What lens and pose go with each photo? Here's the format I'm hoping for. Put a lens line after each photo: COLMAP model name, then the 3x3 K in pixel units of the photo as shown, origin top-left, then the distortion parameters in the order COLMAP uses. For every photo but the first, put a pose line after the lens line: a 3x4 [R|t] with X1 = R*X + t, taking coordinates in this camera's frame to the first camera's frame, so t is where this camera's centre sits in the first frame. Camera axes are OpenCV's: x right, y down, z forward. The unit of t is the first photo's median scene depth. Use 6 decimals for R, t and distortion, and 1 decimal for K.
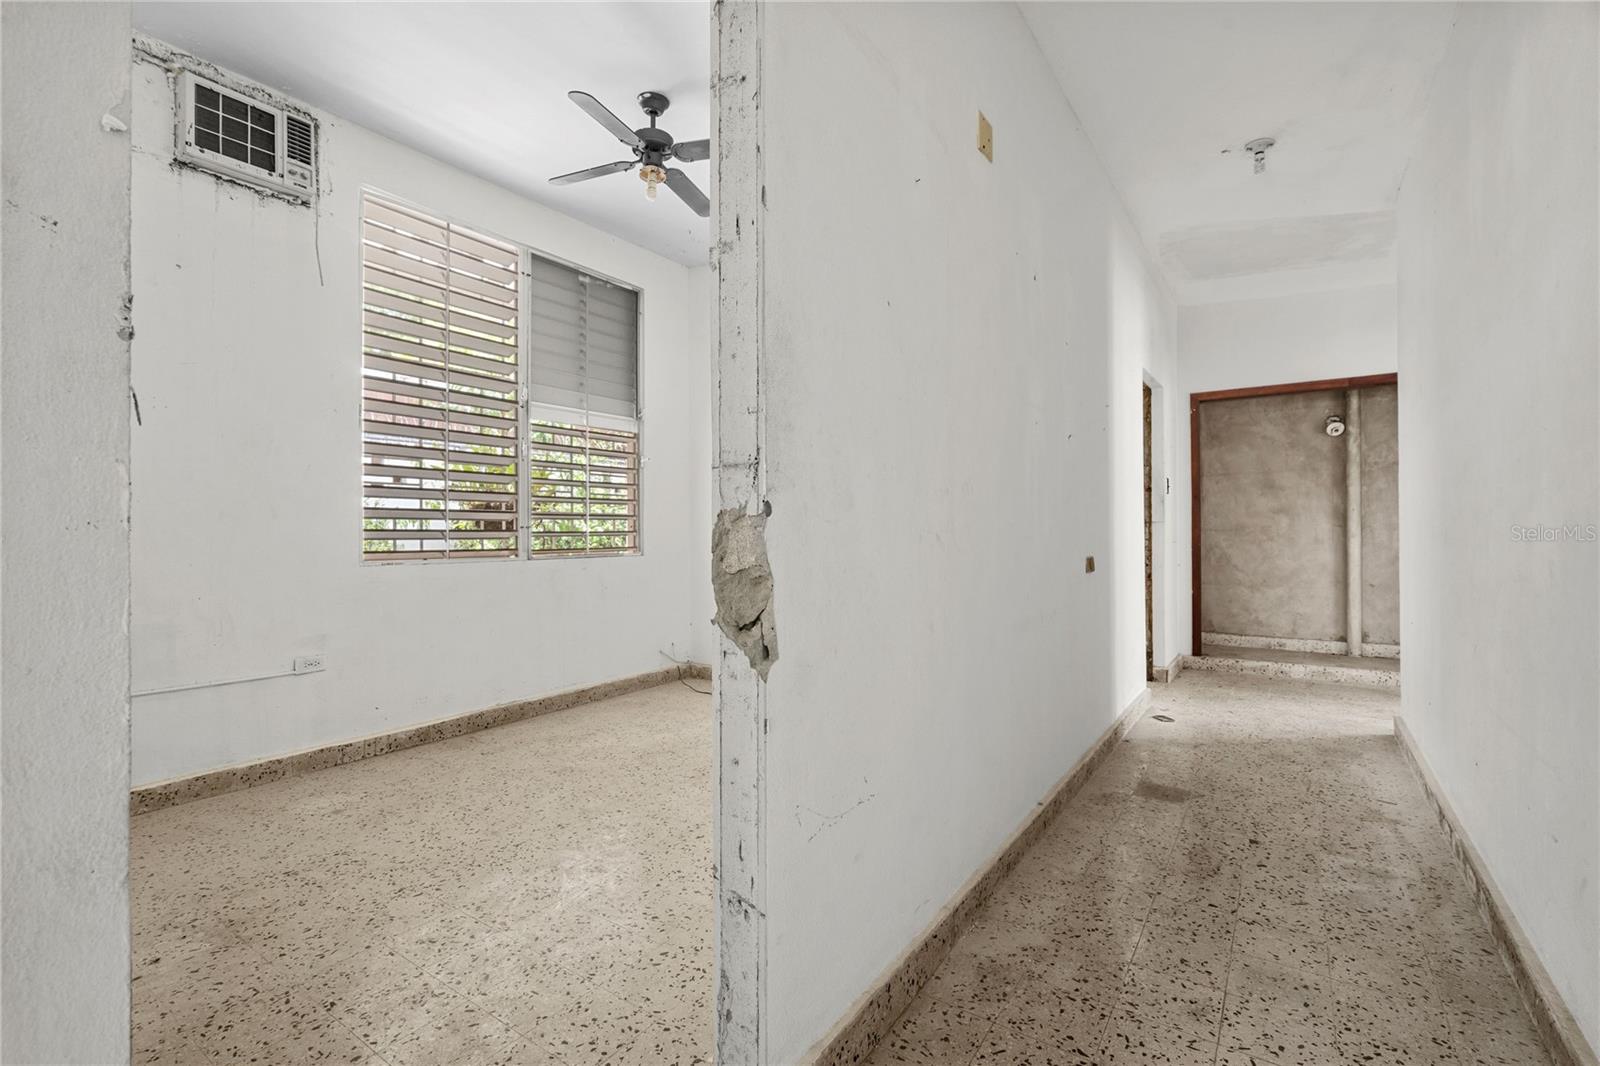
lens RADIAL K [[737.8, 0, 798.0], [0, 737.8, 532.4], [0, 0, 1]] dist [-0.000721, -0.000242]
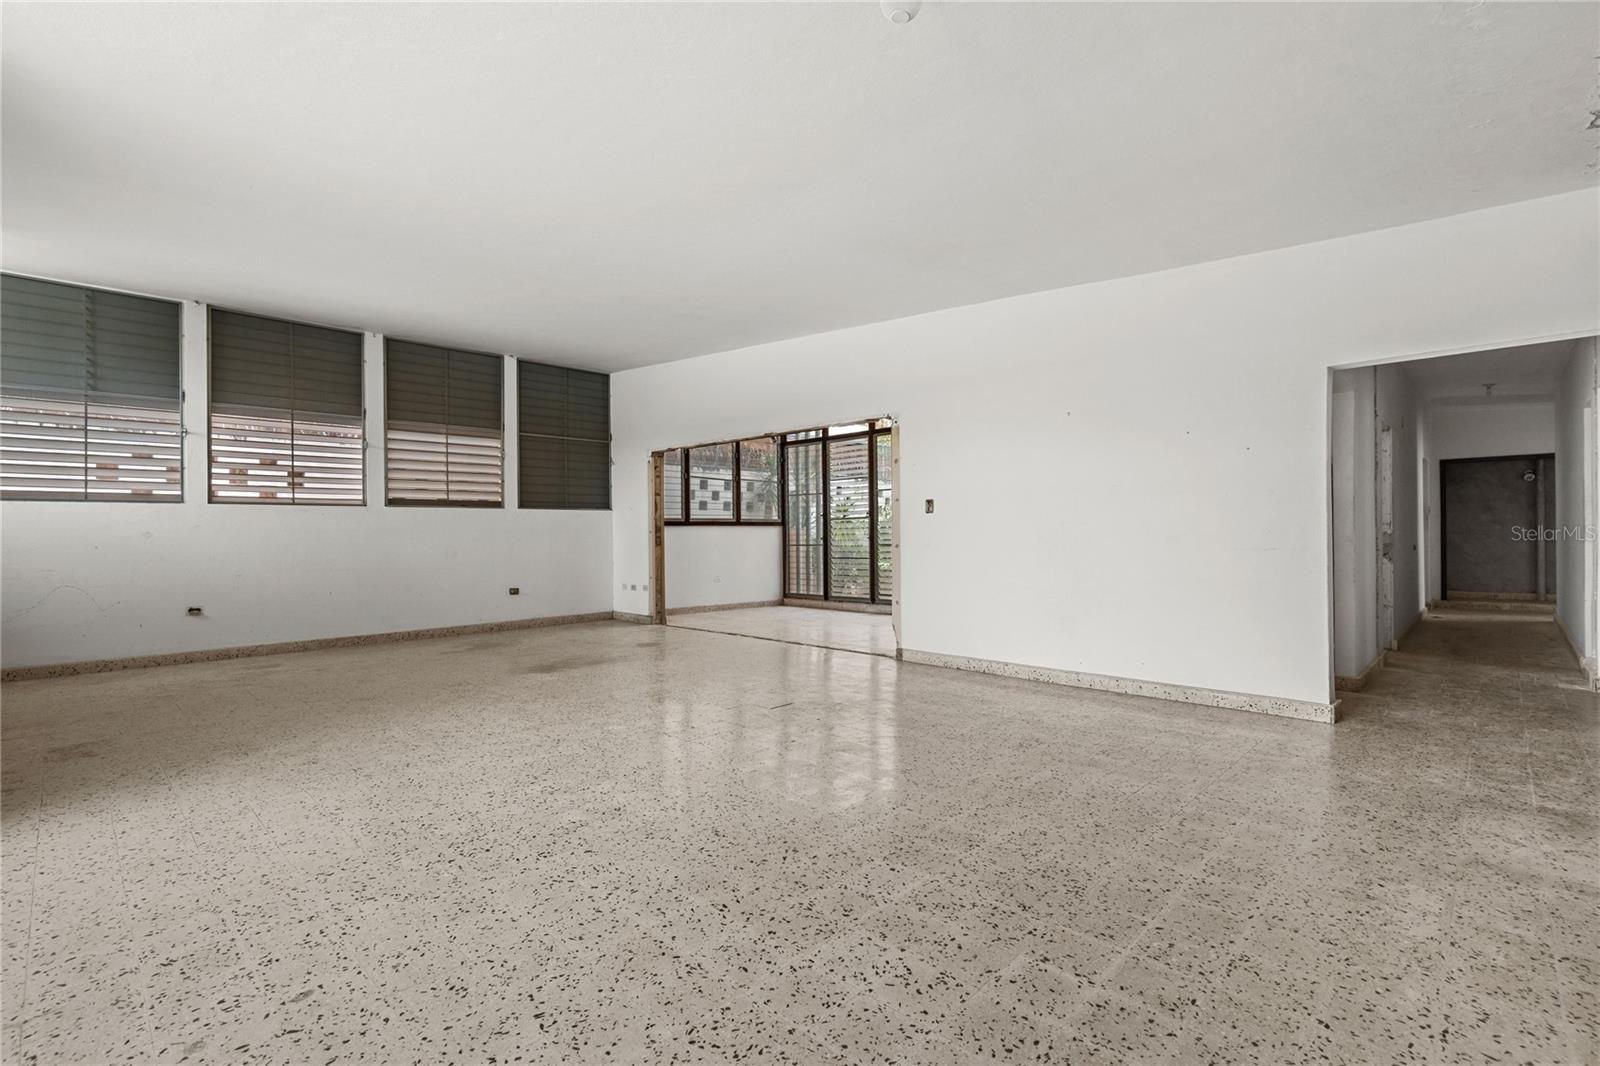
lens RADIAL K [[737.8, 0, 801.9], [0, 737.8, 535.7], [0, 0, 1]] dist [-0.000721, -0.000242]
pose [[0.986877, -0.006009, -0.161362, -0.751092], [0.007930, 0.999905, 0.011262, -0.029769], [0.161279, -0.012394, 0.986831, -1.086289]]
